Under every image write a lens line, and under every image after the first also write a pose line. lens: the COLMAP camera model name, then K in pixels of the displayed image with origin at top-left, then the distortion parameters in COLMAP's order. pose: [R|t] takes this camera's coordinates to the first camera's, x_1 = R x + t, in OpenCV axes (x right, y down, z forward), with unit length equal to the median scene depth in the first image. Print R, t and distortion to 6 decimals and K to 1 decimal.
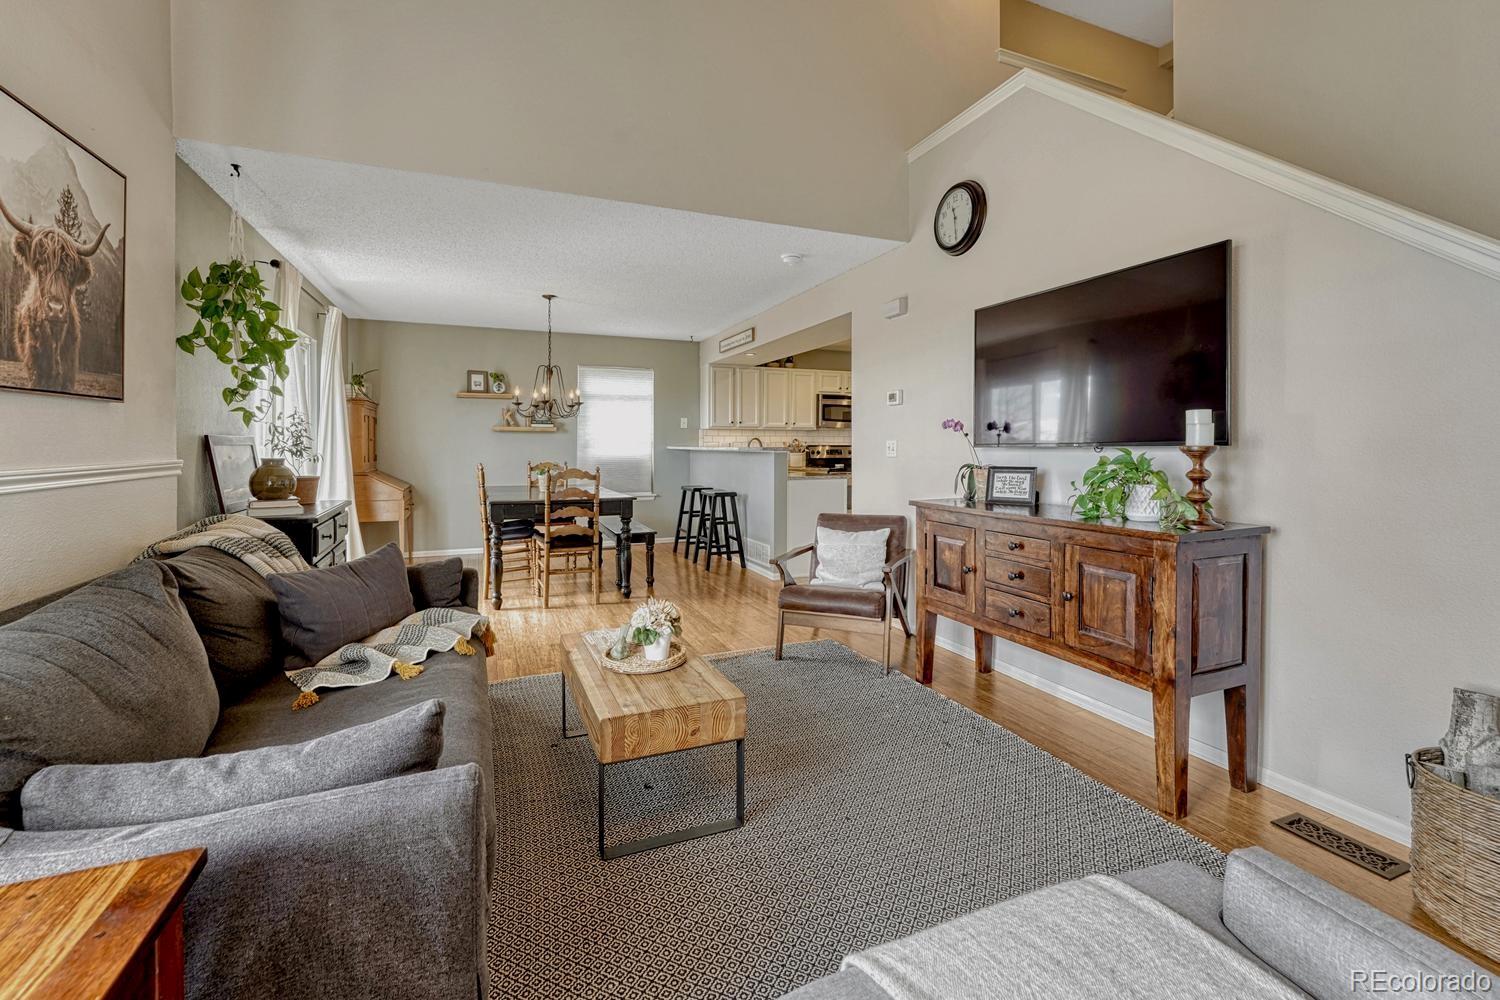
lens RADIAL K [[625.8, 0, 727.8], [0, 625.8, 452.5], [0, 0, 1]] dist [-0.013880, 0.001568]
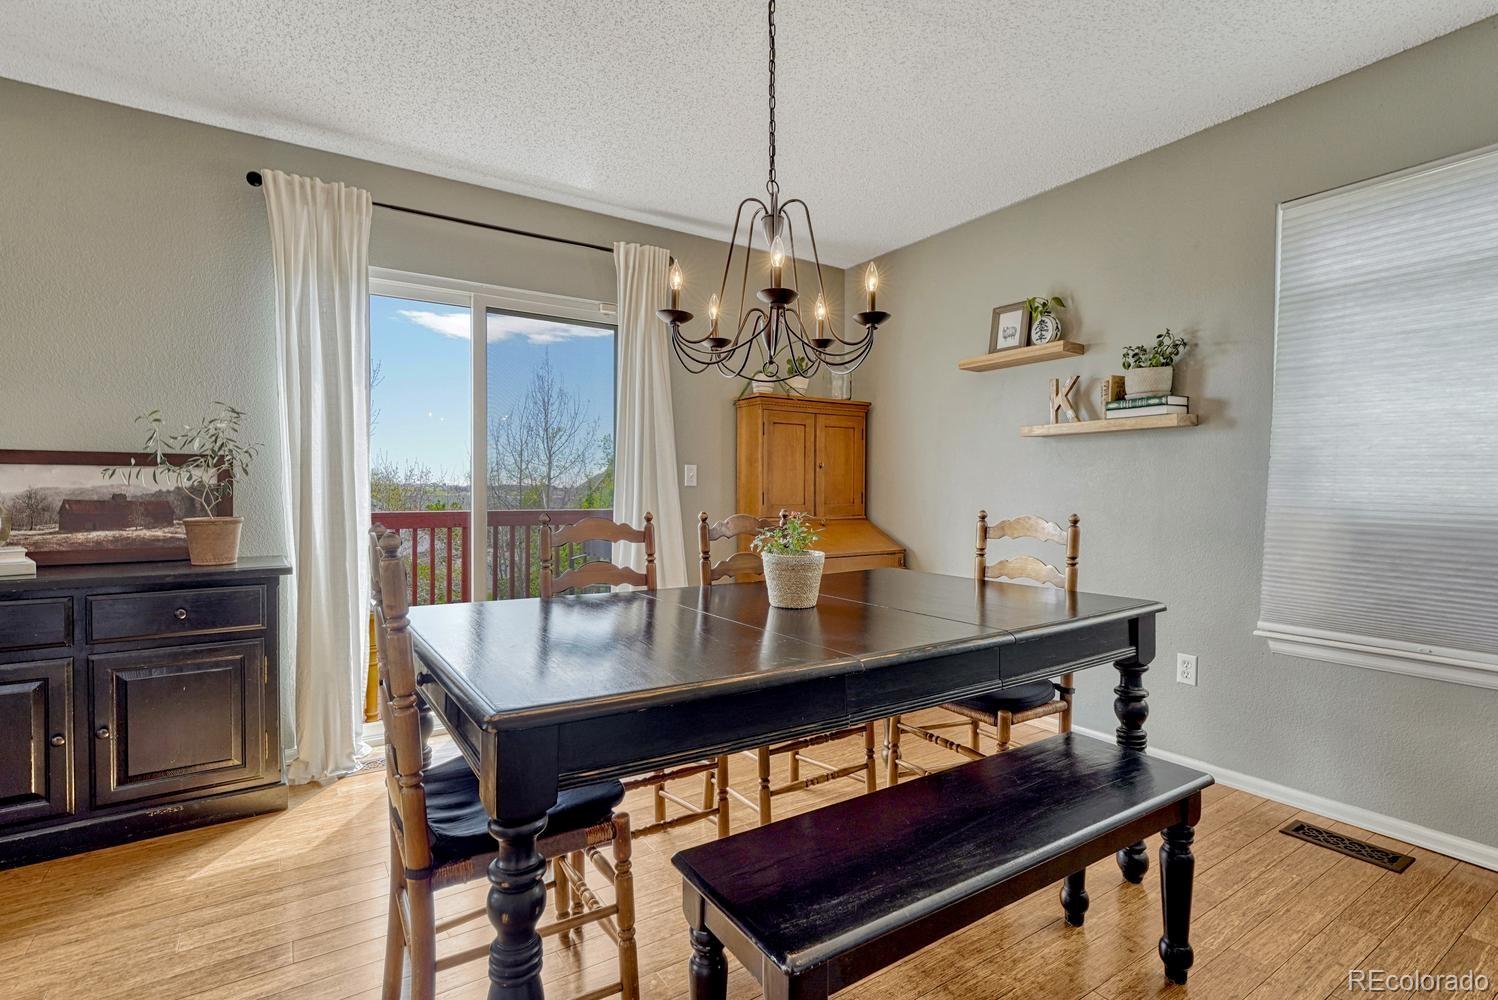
lens RADIAL K [[705.6, 0, 756.7], [0, 705.6, 508.2], [0, 0, 1]] dist [-0.000538, 0.000239]
pose [[0.229142, 0.022142, -0.973141, 0.110811], [-0.009117, 0.999746, 0.020600, 0.012024], [0.973350, 0.004152, 0.229286, 1.790018]]
